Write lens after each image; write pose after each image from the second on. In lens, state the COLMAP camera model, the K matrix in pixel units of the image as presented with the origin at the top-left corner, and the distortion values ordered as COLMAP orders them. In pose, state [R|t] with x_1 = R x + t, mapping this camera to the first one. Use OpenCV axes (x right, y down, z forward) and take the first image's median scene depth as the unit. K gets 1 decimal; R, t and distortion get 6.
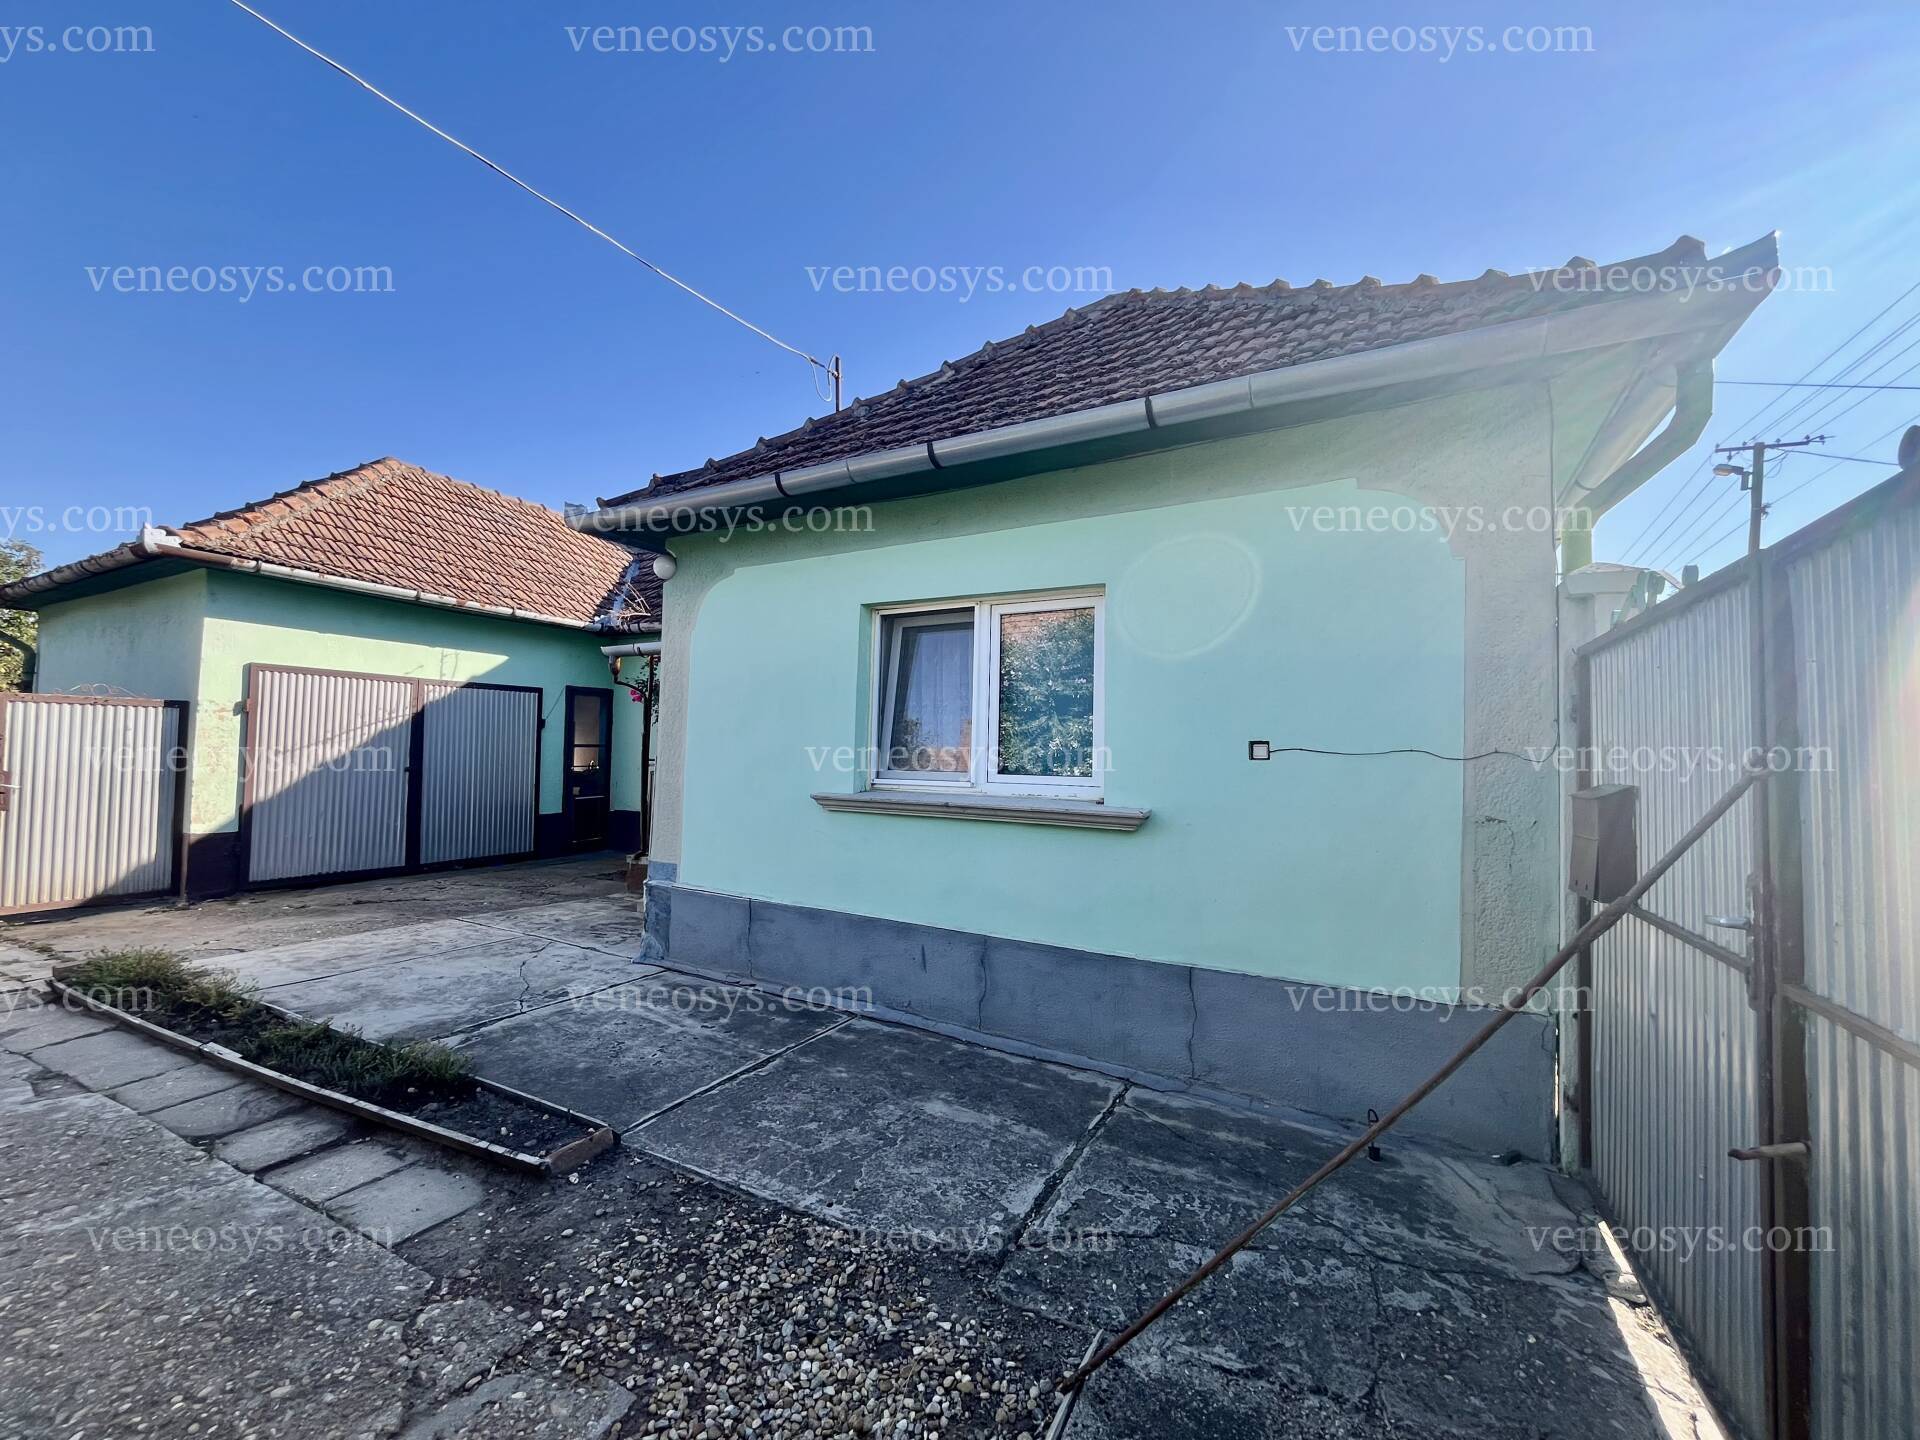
lens RADIAL K [[777.3, 0, 956.6], [0, 777.3, 722.0], [0, 0, 1]] dist [-0.003879, 0.000254]
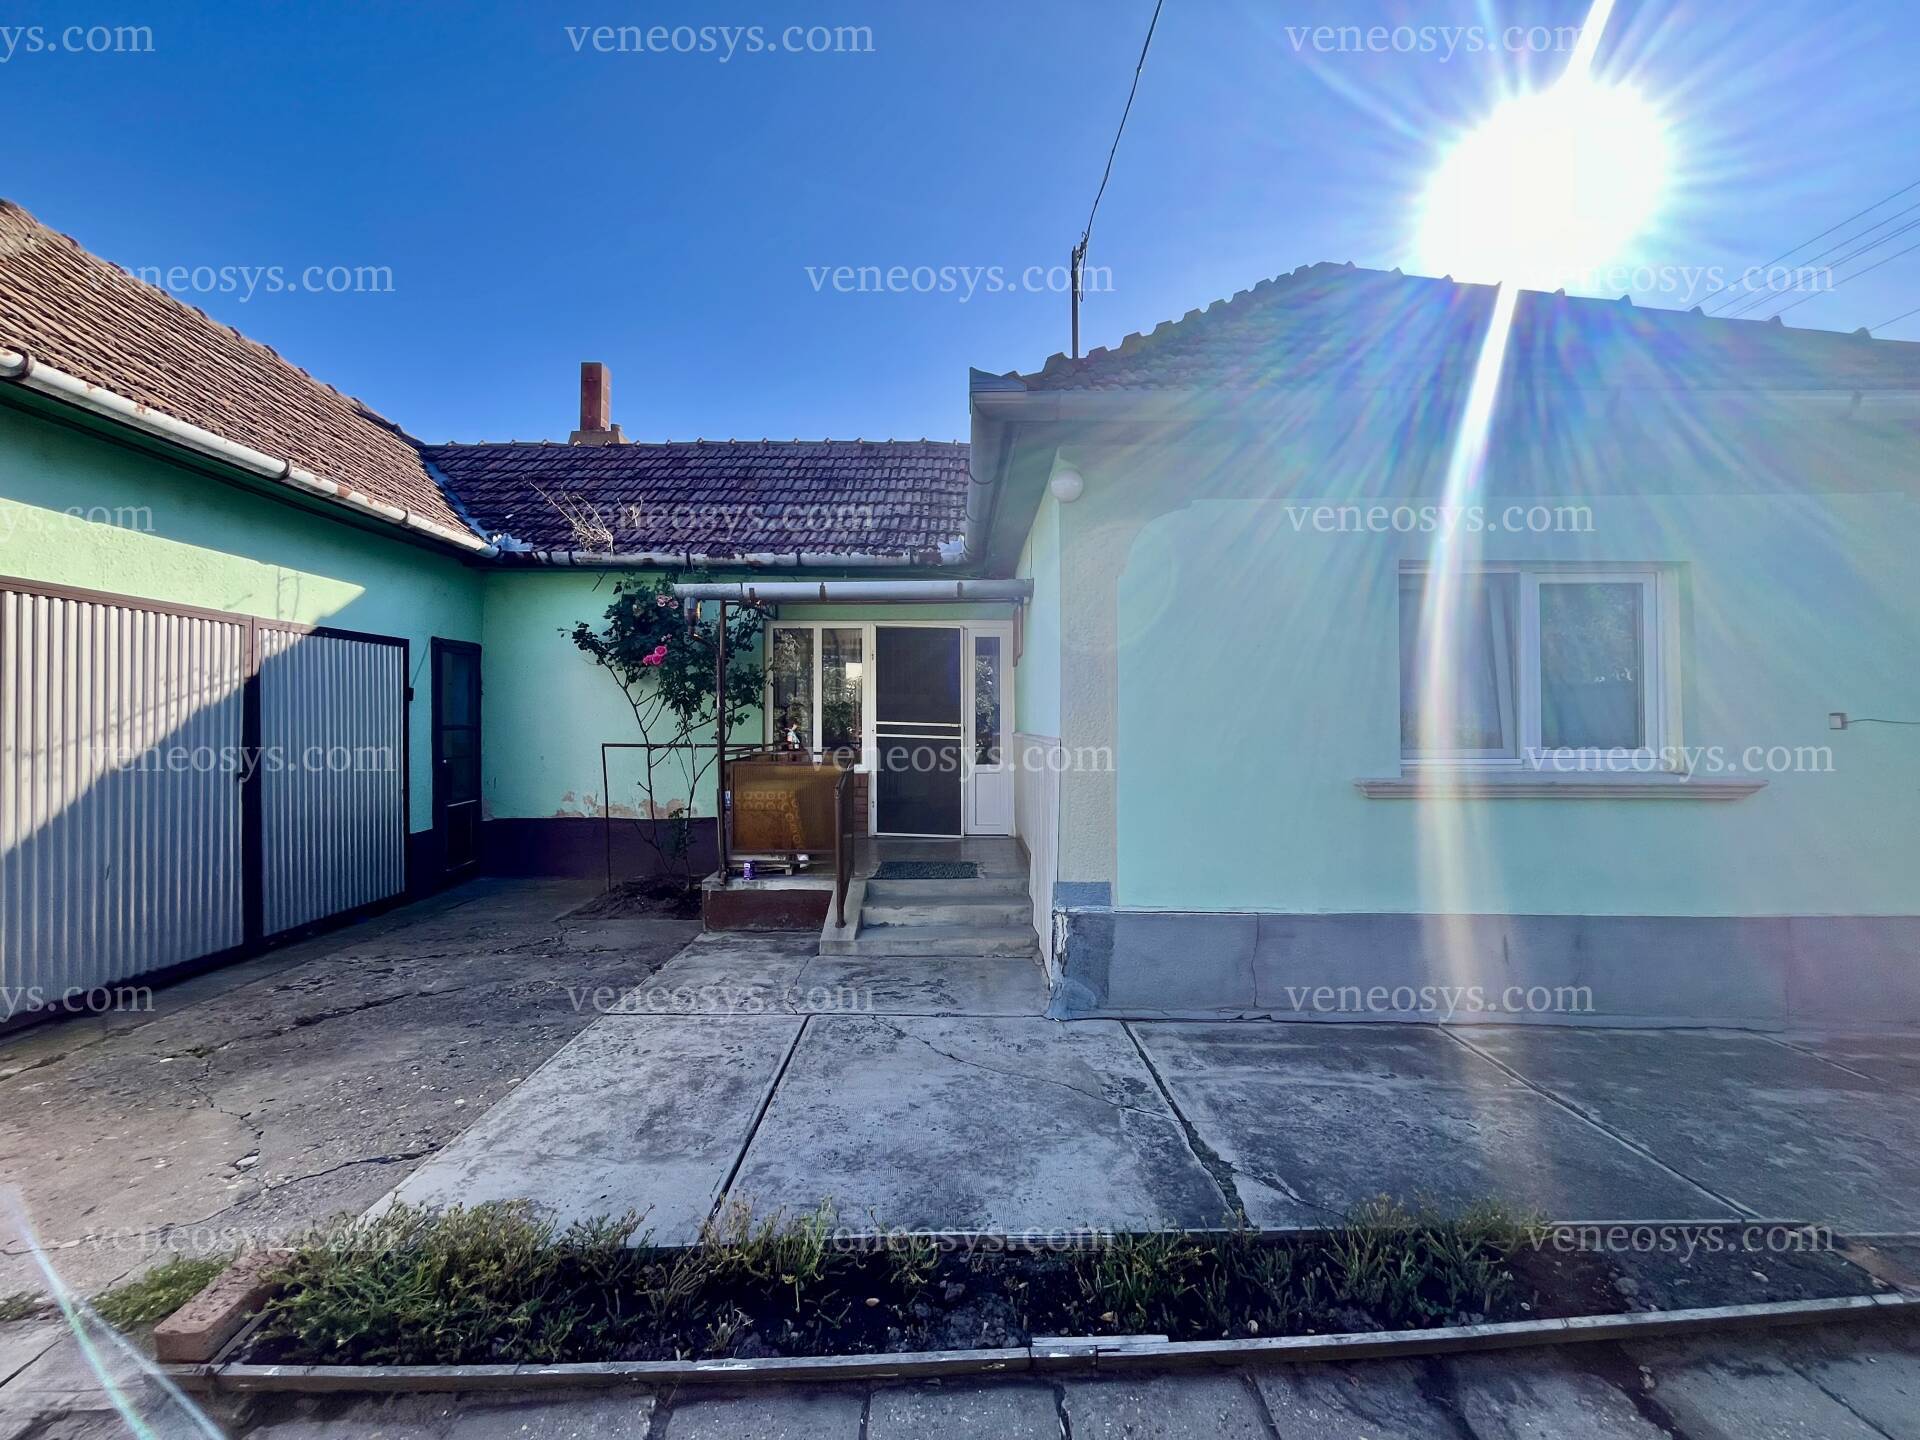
lens RADIAL K [[777.3, 0, 956.6], [0, 777.3, 722.0], [0, 0, 1]] dist [-0.003879, 0.000254]
pose [[0.877550, -0.019556, 0.479087, -0.947821], [-0.001114, 0.999082, 0.042821, -0.006982], [-0.479484, -0.038111, 0.876722, 0.455602]]
